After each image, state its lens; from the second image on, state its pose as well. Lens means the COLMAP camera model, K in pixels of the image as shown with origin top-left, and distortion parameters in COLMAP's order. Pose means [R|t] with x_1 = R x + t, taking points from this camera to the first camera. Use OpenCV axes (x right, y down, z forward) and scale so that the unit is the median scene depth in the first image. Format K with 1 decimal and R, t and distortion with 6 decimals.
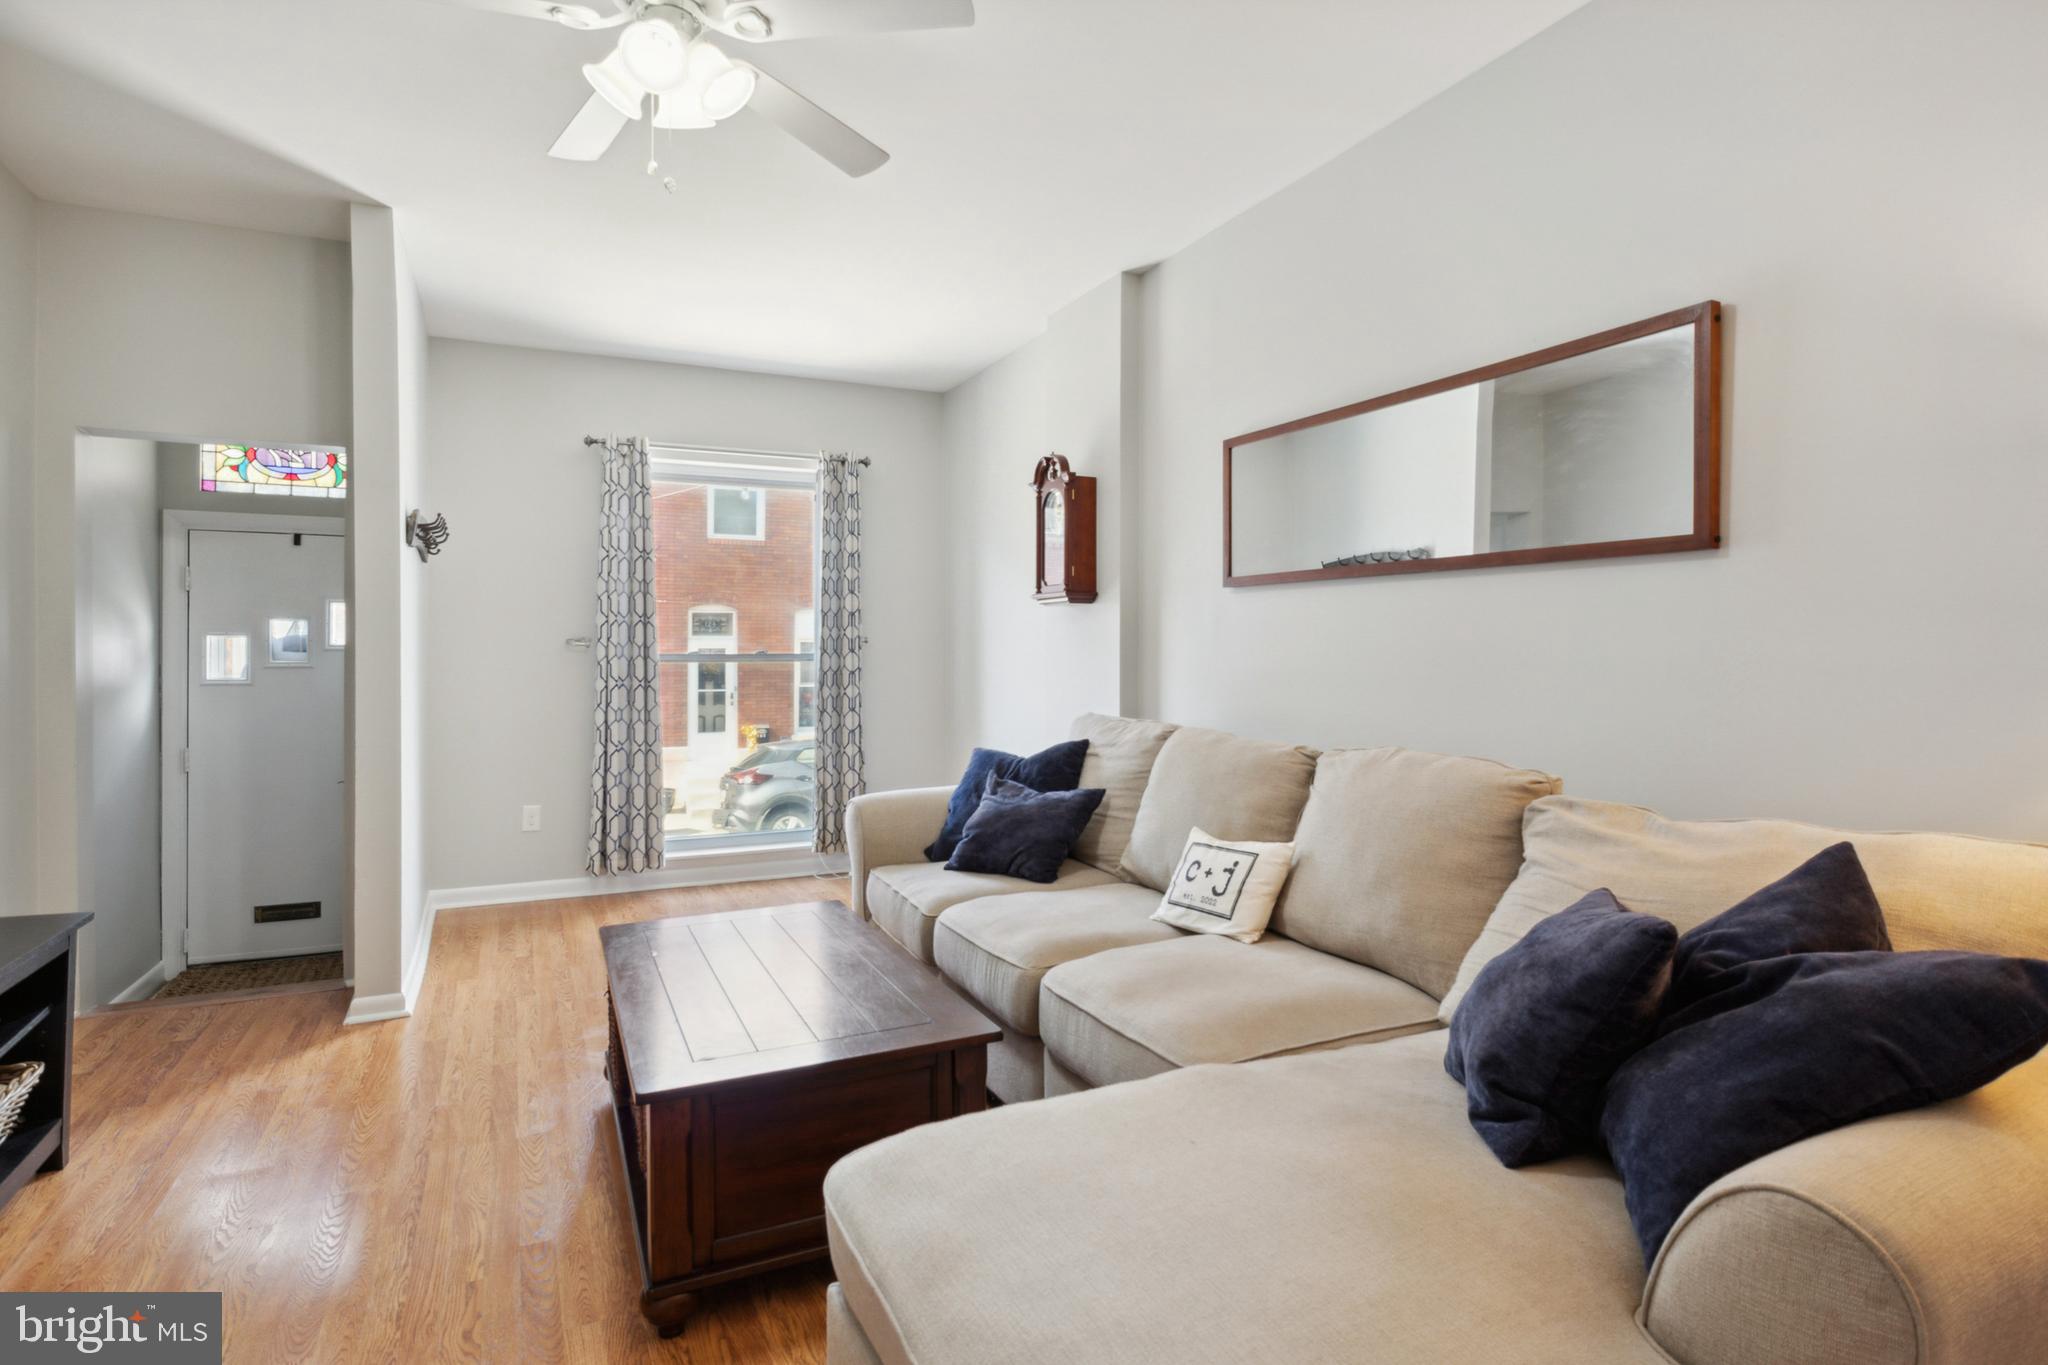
lens RADIAL K [[1052.7, 0, 1039.4], [0, 1052.7, 661.6], [0, 0, 1]] dist [-0.003633, 0.002893]
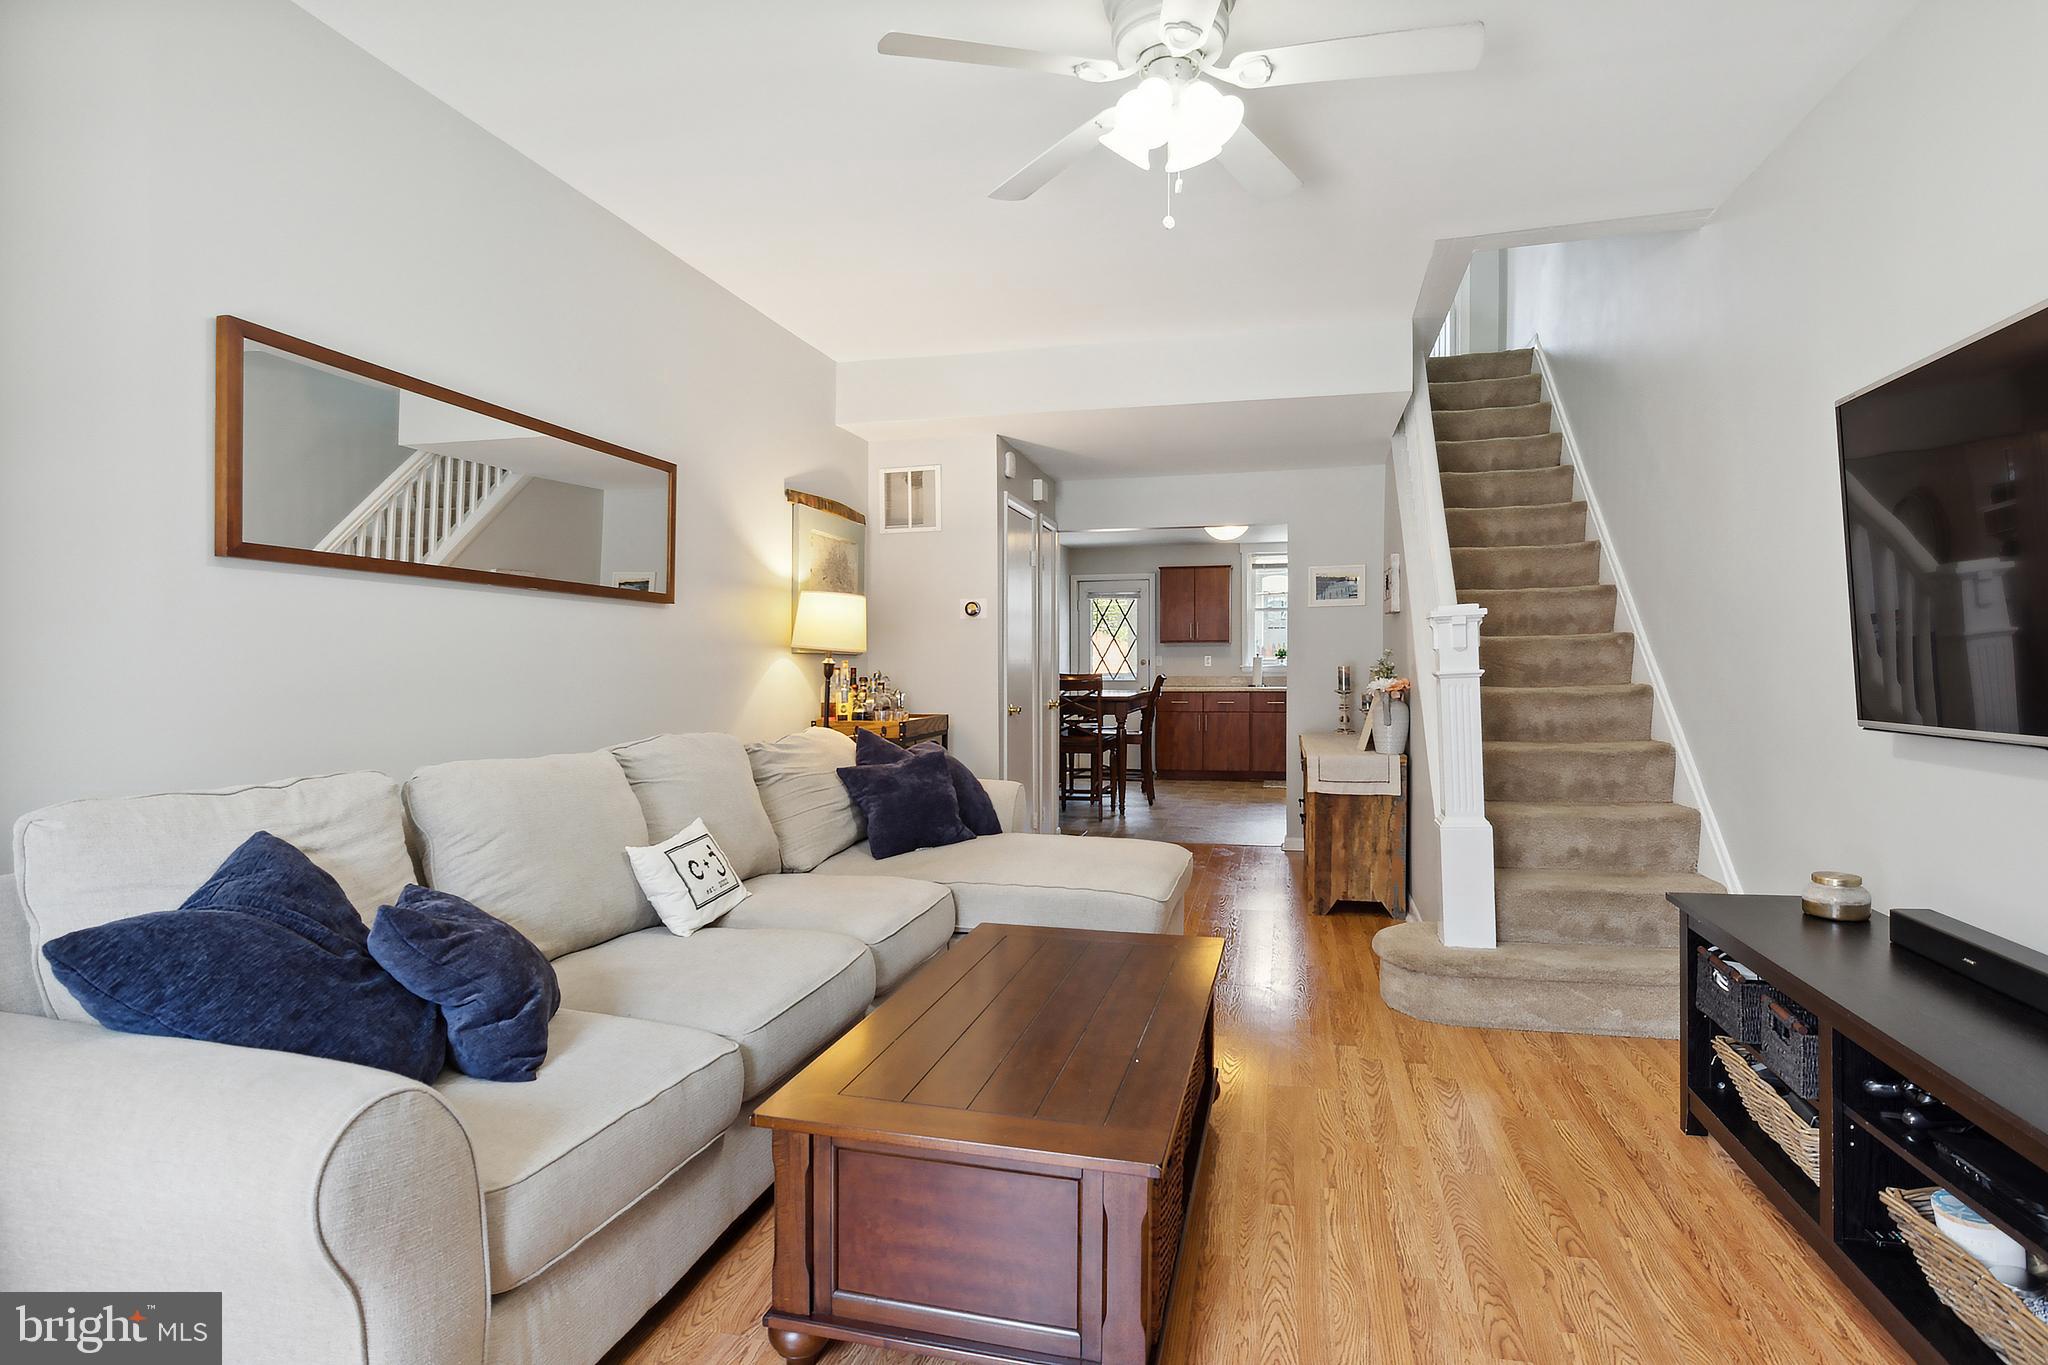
lens RADIAL K [[1052.7, 0, 1038.3], [0, 1052.7, 678.0], [0, 0, 1]] dist [-0.003633, 0.002893]
pose [[-0.771519, -0.002953, 0.636199, -0.616389], [0.011633, 0.999757, 0.018748, -0.005227], [-0.636099, 0.021865, -0.771297, 1.255832]]
